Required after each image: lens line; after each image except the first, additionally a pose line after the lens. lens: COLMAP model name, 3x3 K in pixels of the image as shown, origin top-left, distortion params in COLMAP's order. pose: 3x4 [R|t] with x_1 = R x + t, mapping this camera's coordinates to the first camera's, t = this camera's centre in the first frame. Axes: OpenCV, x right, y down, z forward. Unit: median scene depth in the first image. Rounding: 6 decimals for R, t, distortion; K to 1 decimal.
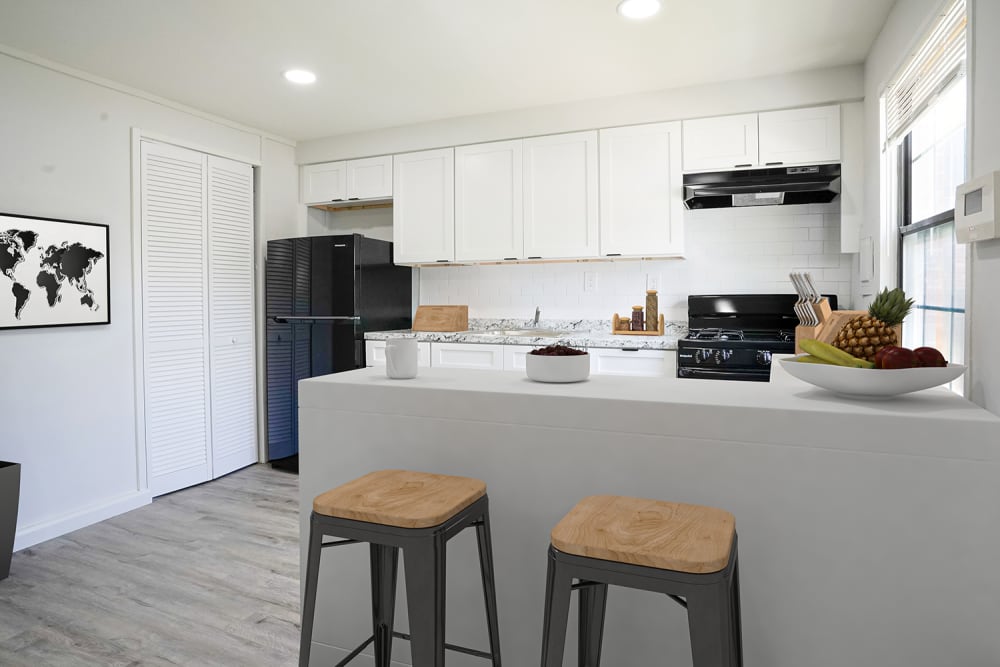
lens RADIAL K [[559.9, 0, 500.3], [0, 559.9, 303.5], [0, 0, 1]] dist [-0.005130, 0.001294]
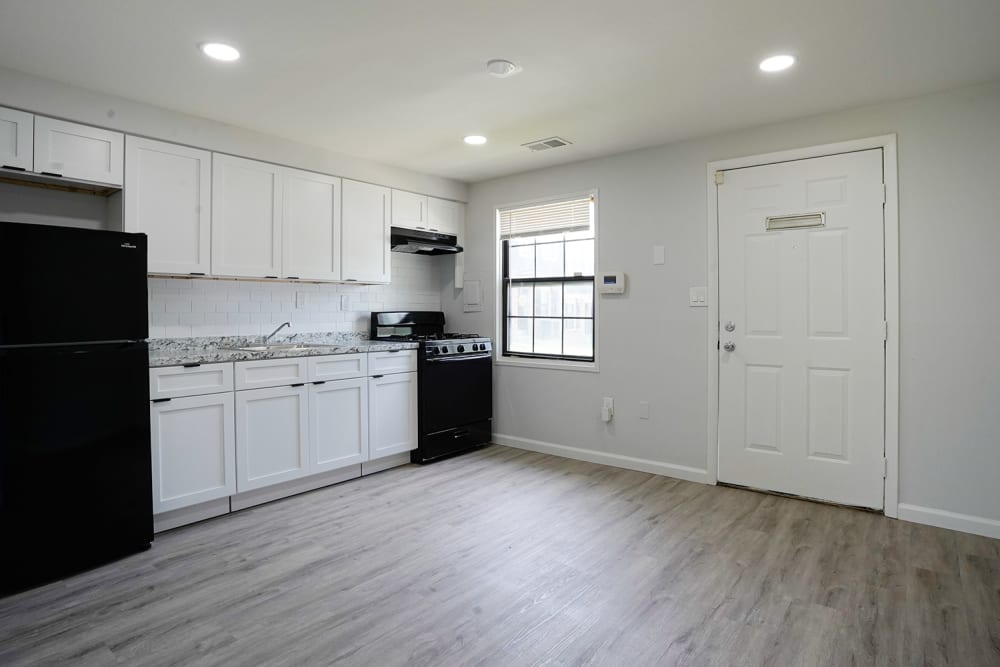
lens RADIAL K [[557.0, 0, 500.0], [0, 557.0, 311.1], [0, 0, 1]] dist [0.003264, 0.001554]
pose [[0.259230, 0.006316, 0.965795, -0.936185], [0.015136, 0.999829, -0.010602, 0.001201], [-0.965697, 0.017367, 0.259090, 0.341566]]
